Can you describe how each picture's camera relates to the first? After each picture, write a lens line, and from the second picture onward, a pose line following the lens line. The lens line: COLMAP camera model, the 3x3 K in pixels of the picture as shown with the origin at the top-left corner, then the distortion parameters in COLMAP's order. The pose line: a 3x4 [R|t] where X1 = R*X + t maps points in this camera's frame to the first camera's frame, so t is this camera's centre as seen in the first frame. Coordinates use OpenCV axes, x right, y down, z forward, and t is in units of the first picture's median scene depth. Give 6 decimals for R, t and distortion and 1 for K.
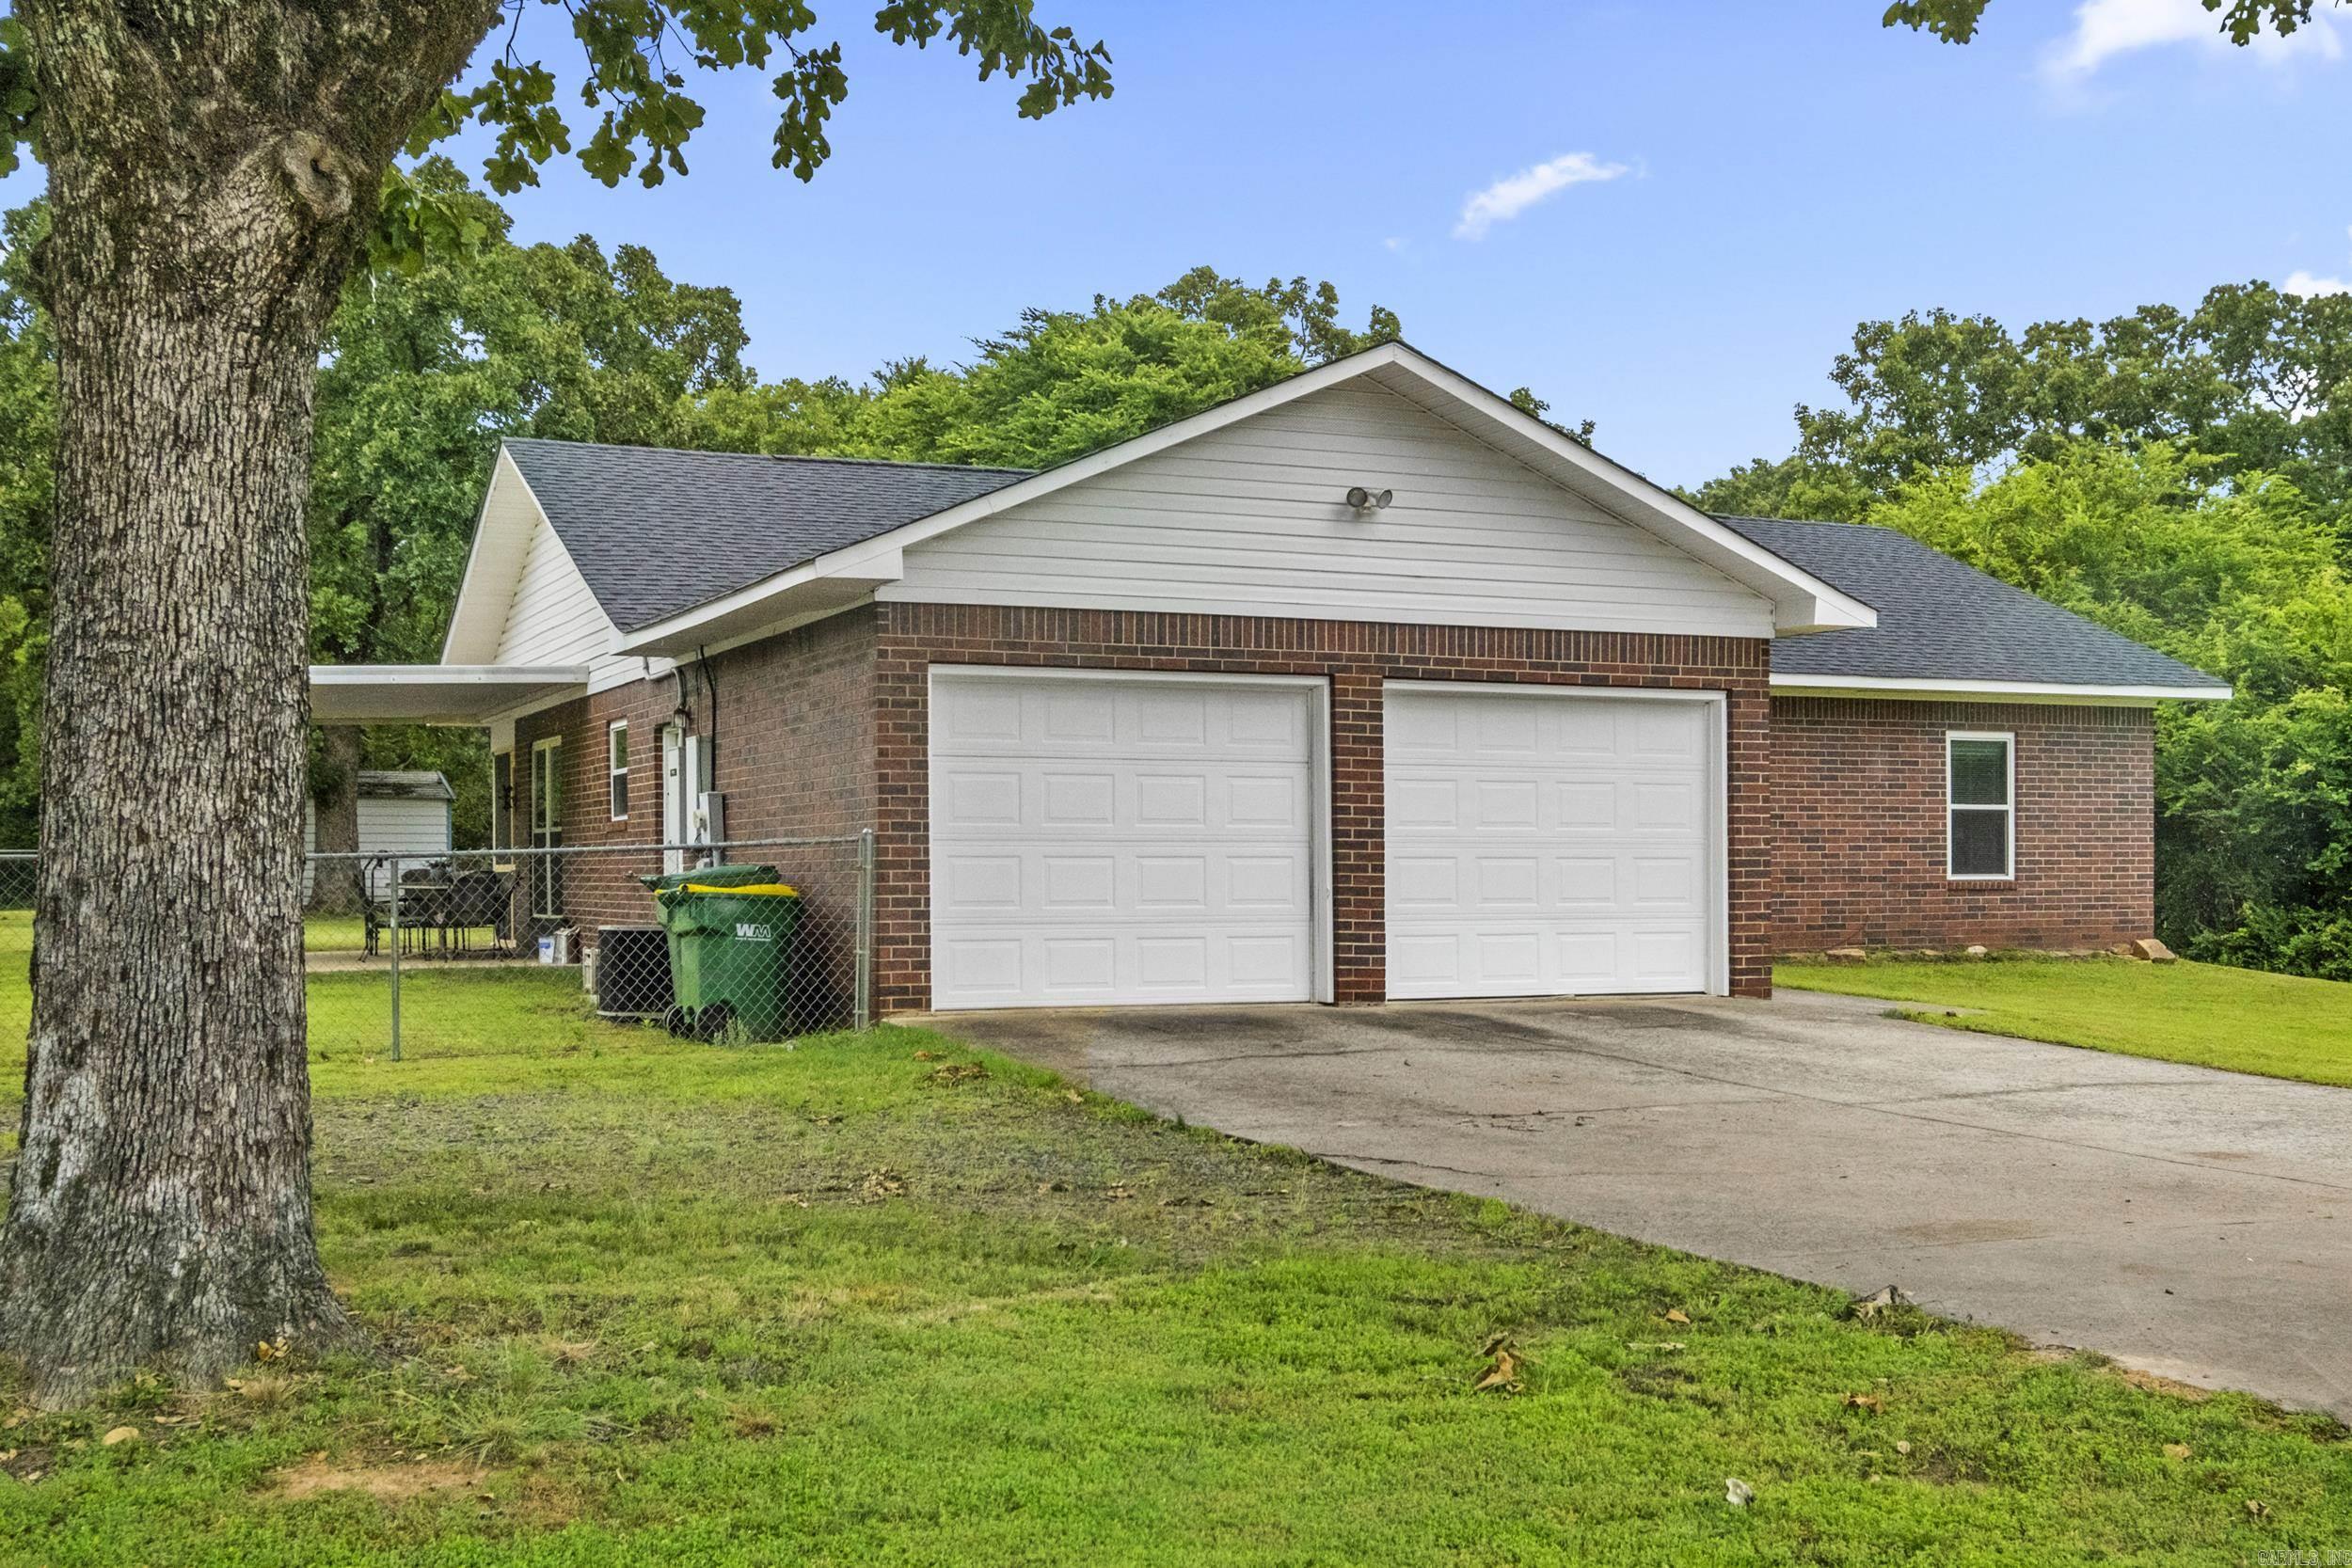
lens RADIAL K [[2576.4, 0, 1179.2], [0, 2576.4, 789.6], [0, 0, 1]] dist [-0.015719, 0.014249]
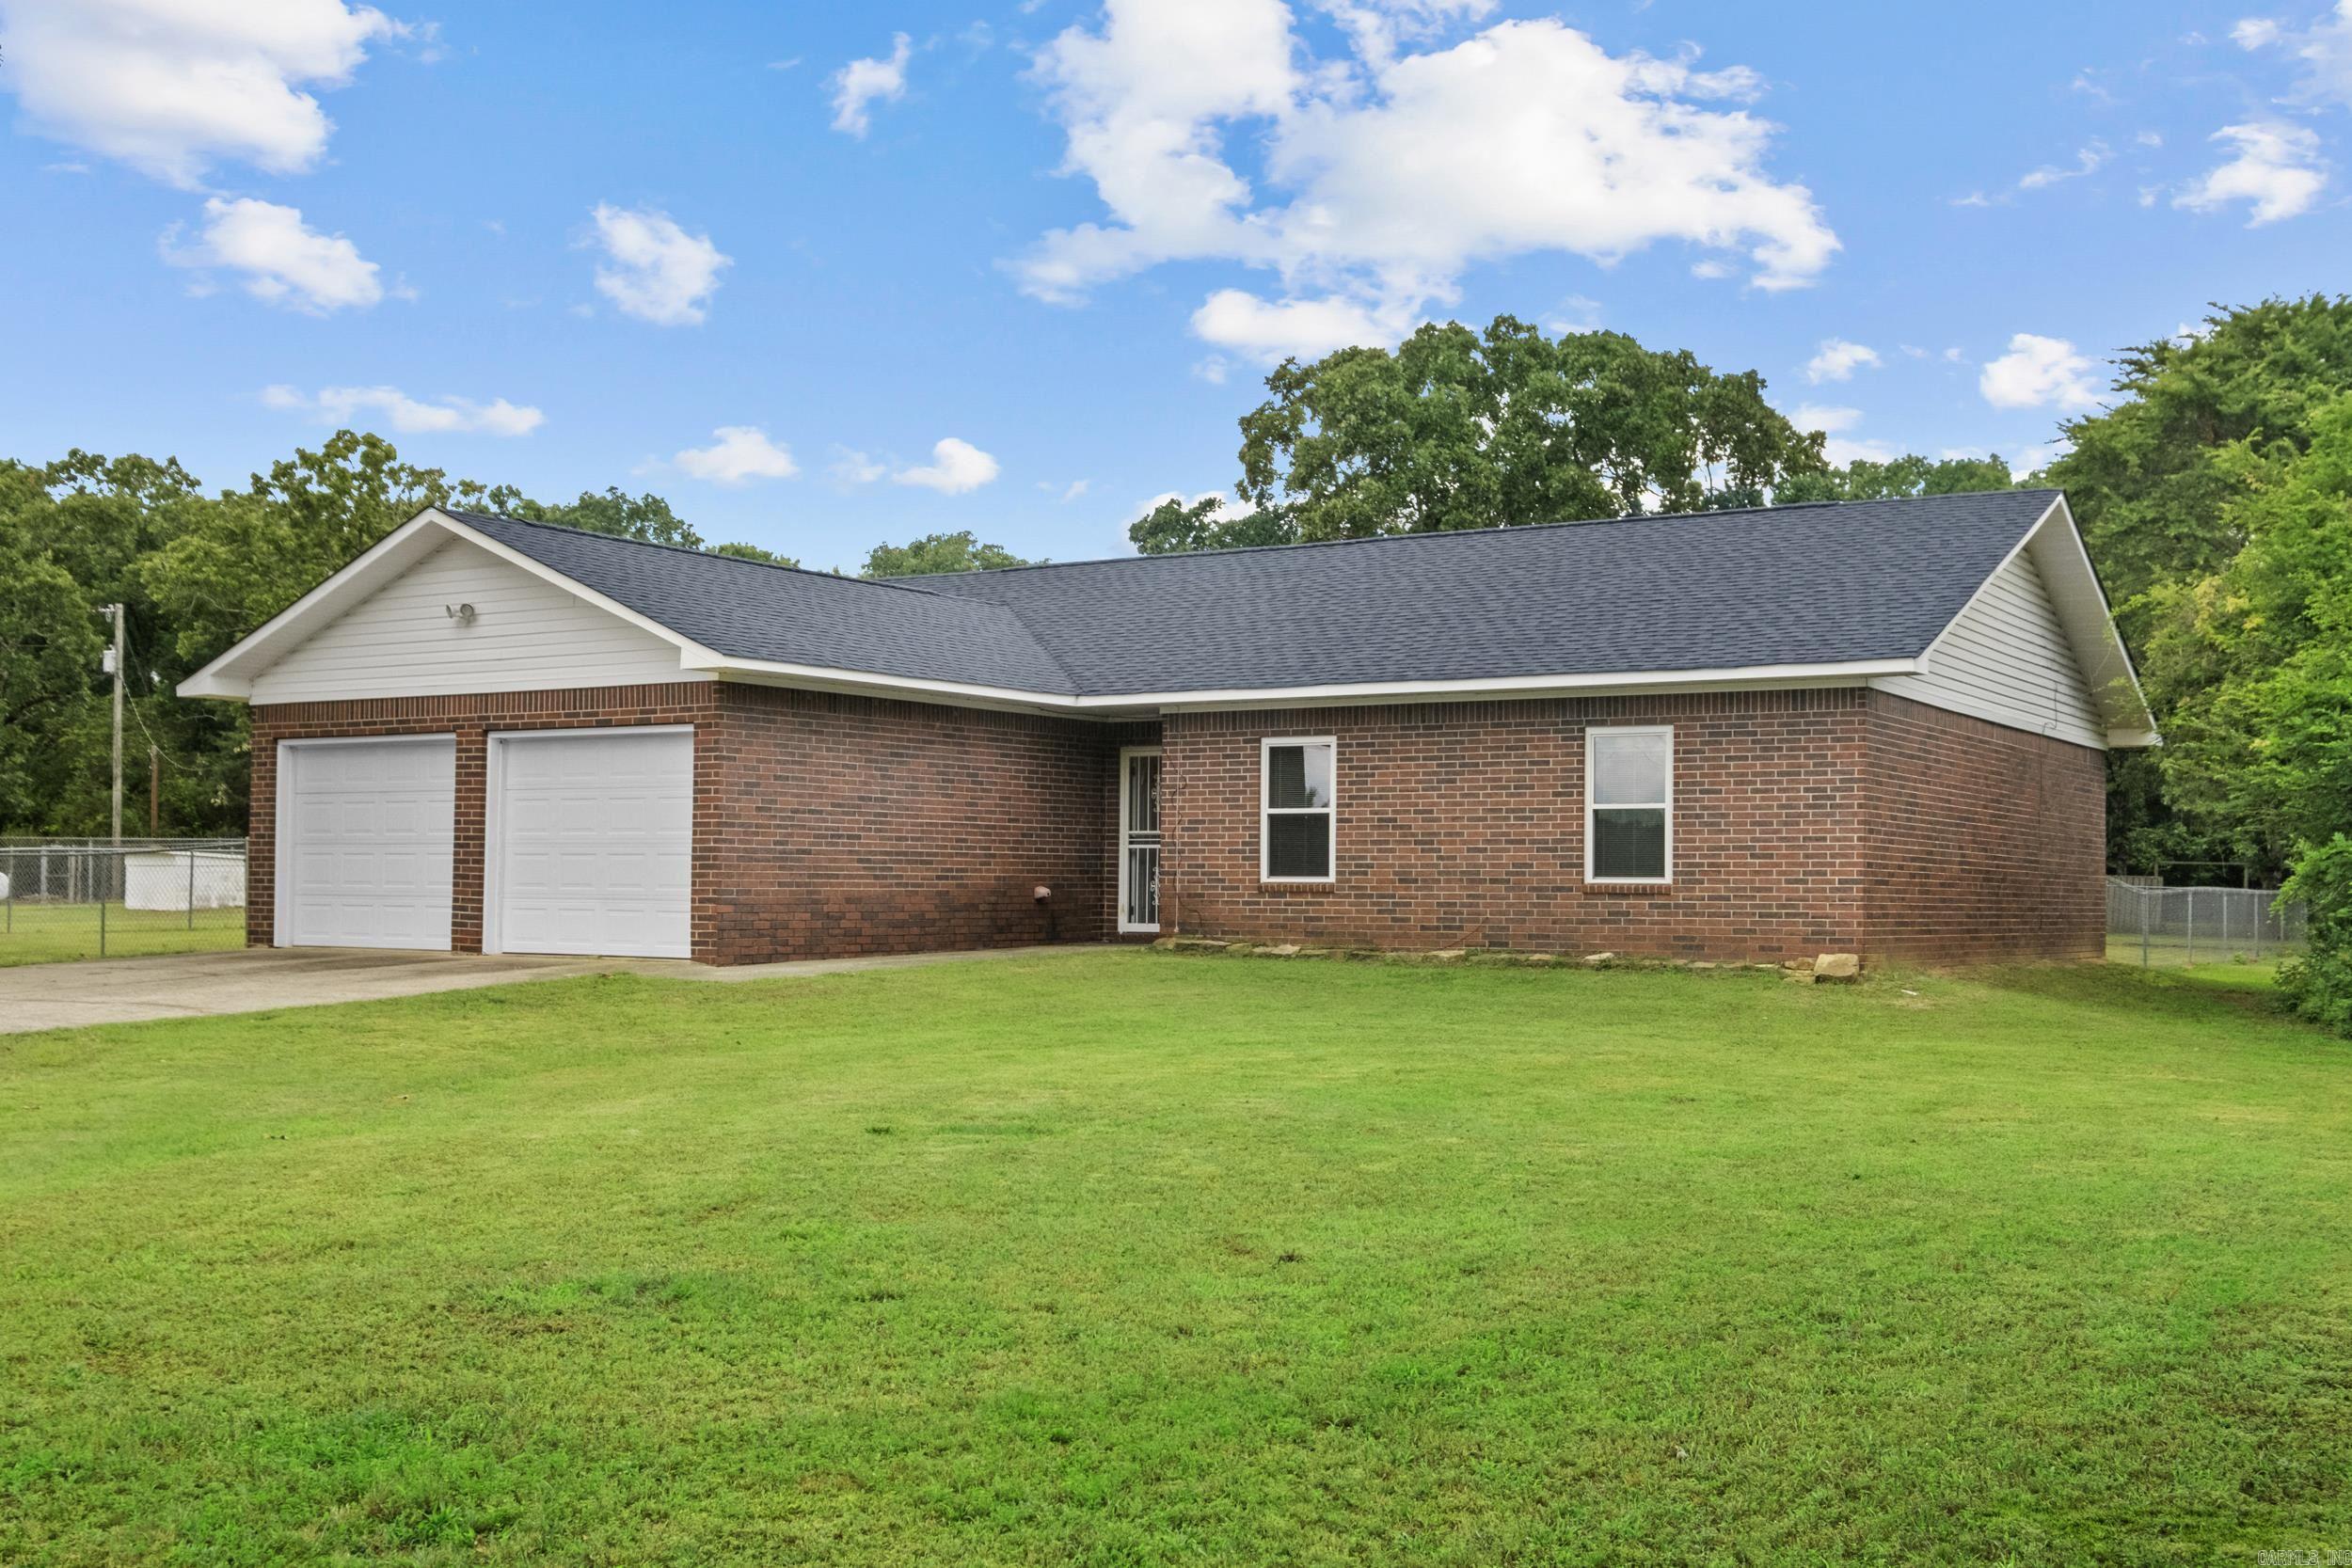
lens RADIAL K [[2325.0, 0, 1176.0], [0, 2325.0, 784.0], [0, 0, 1]] dist [-0.013452, 0.000668]
pose [[0.574334, -0.031350, -0.818021, 1.329326], [0.016422, 0.999507, -0.026775, 0.027256], [0.818456, 0.001944, 0.574565, 0.544333]]
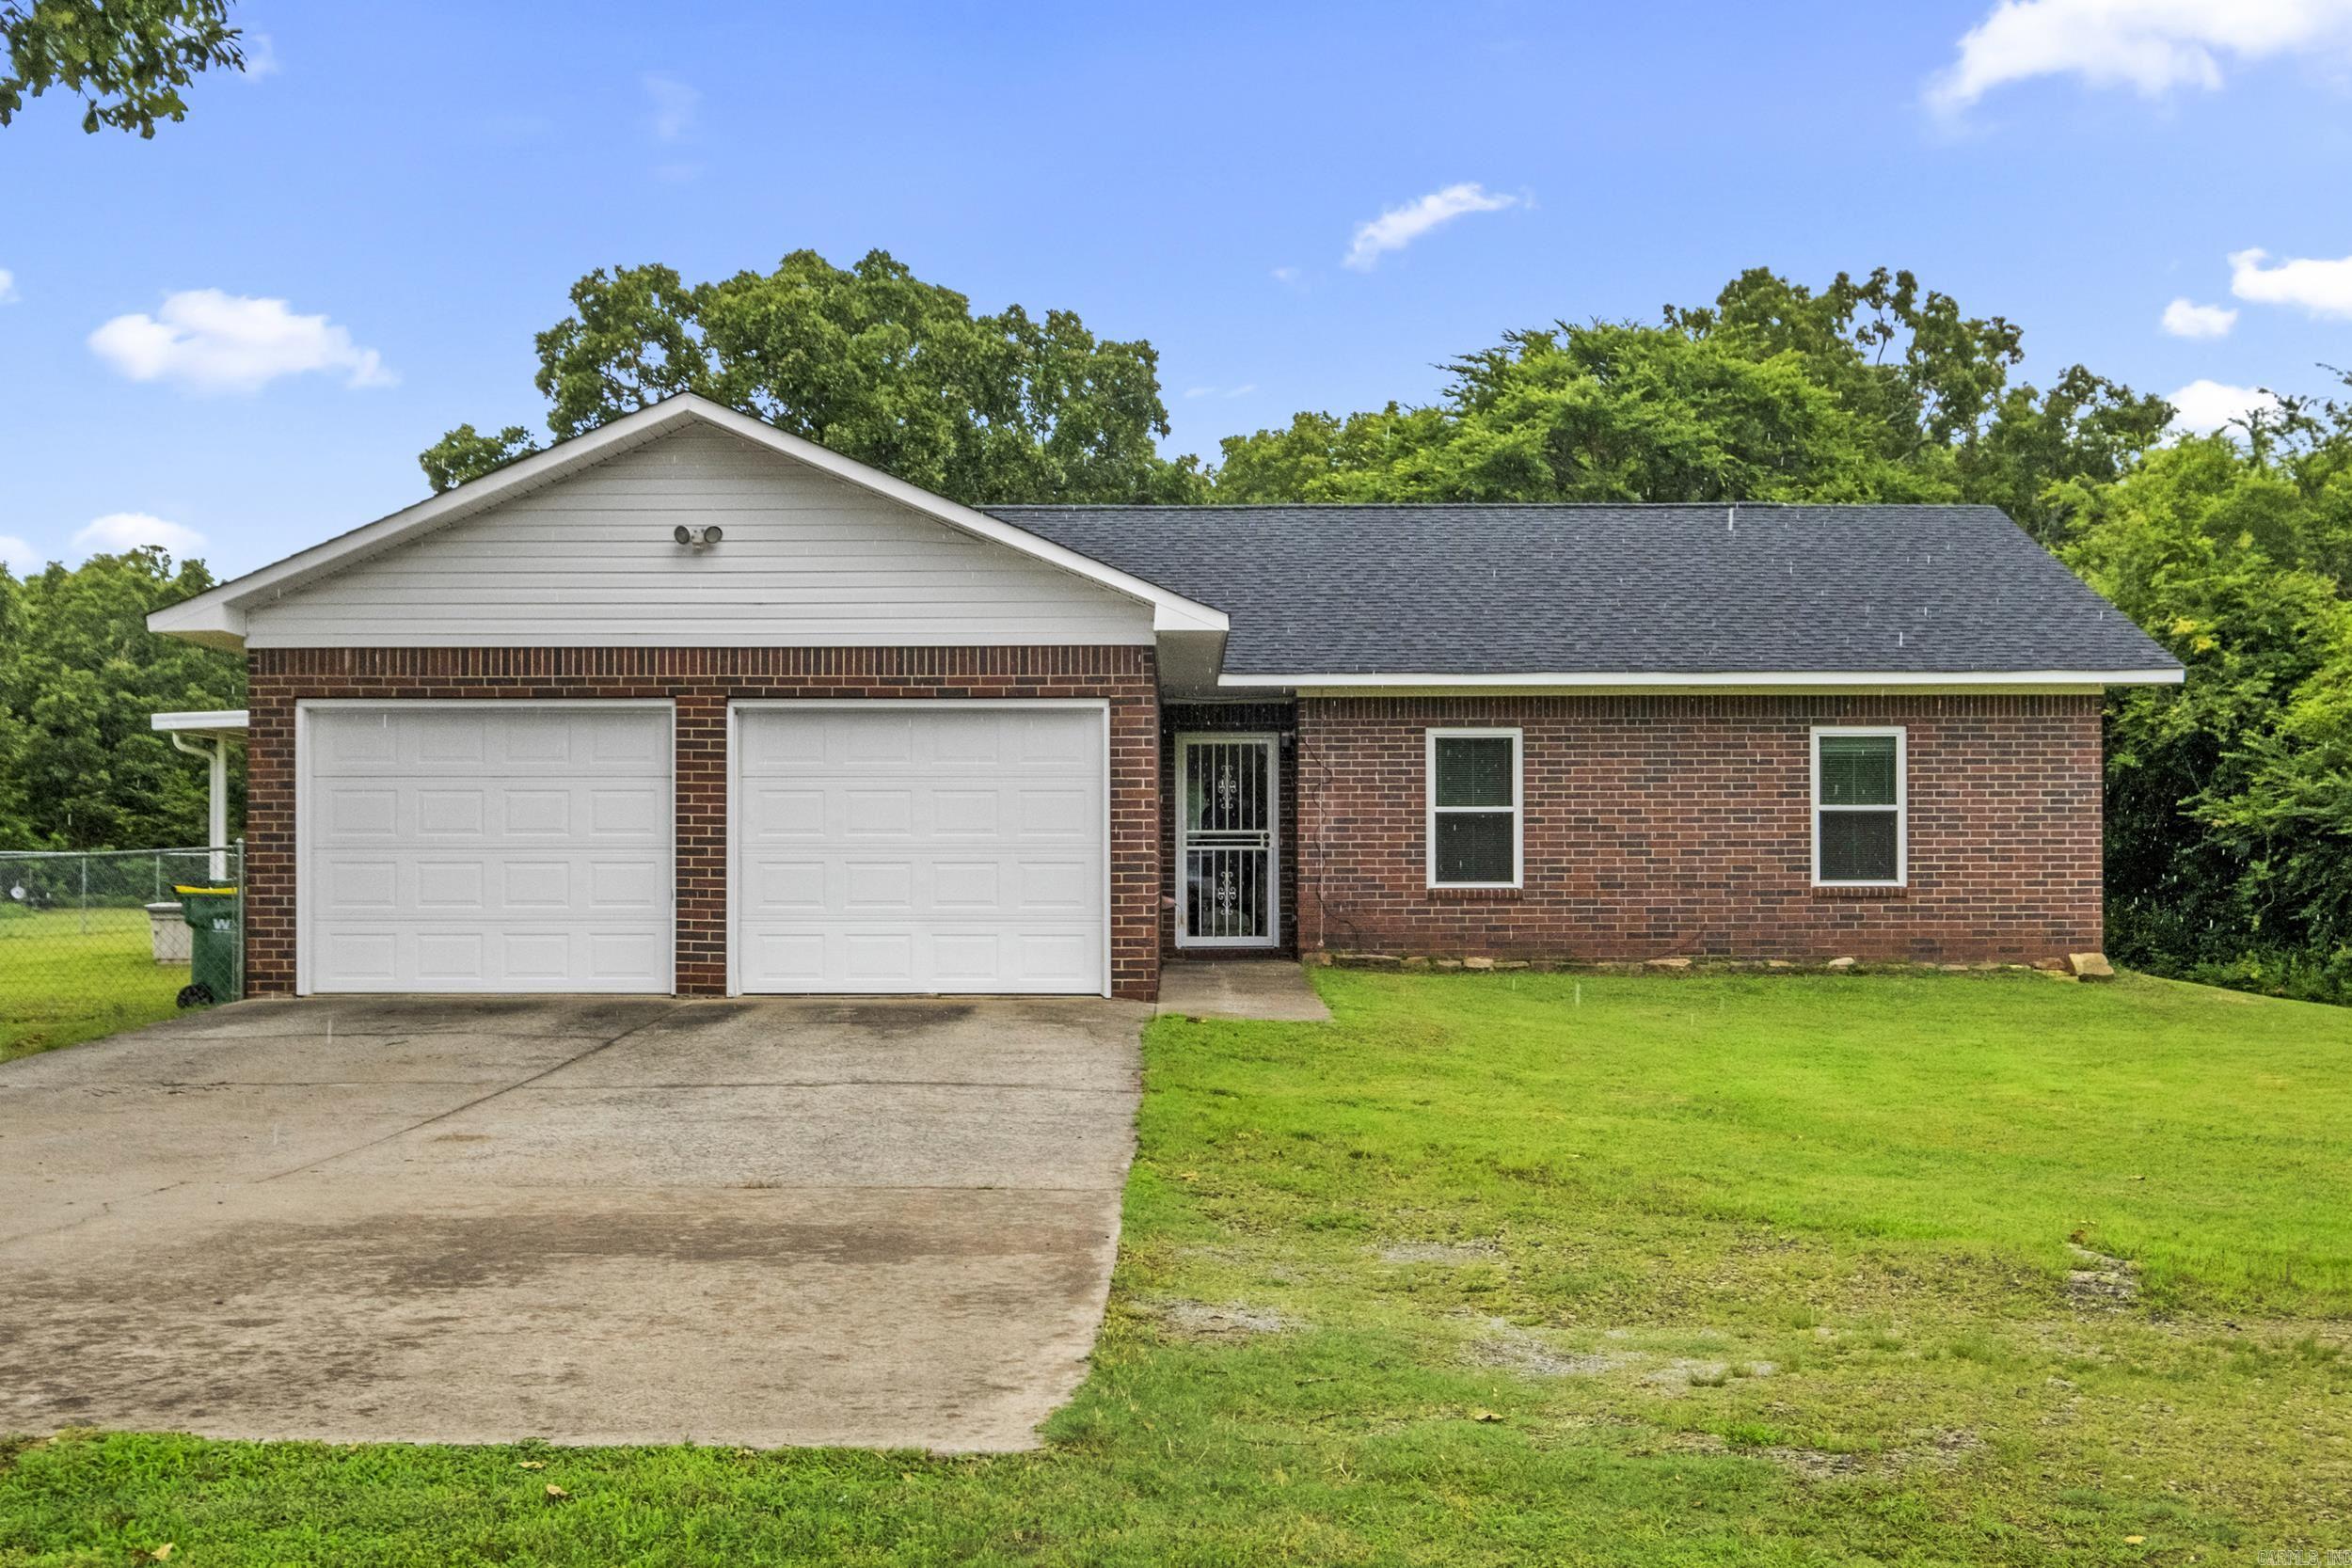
lens RADIAL K [[2513.2, 0, 1123.7], [0, 2513.2, 784.6], [0, 0, 1]] dist [-0.029284, -0.001653]
pose [[0.910083, -0.016817, -0.414084, 0.646189], [0.013407, 0.999848, -0.011139, 0.007108], [0.414208, 0.004586, 0.910171, 0.099523]]
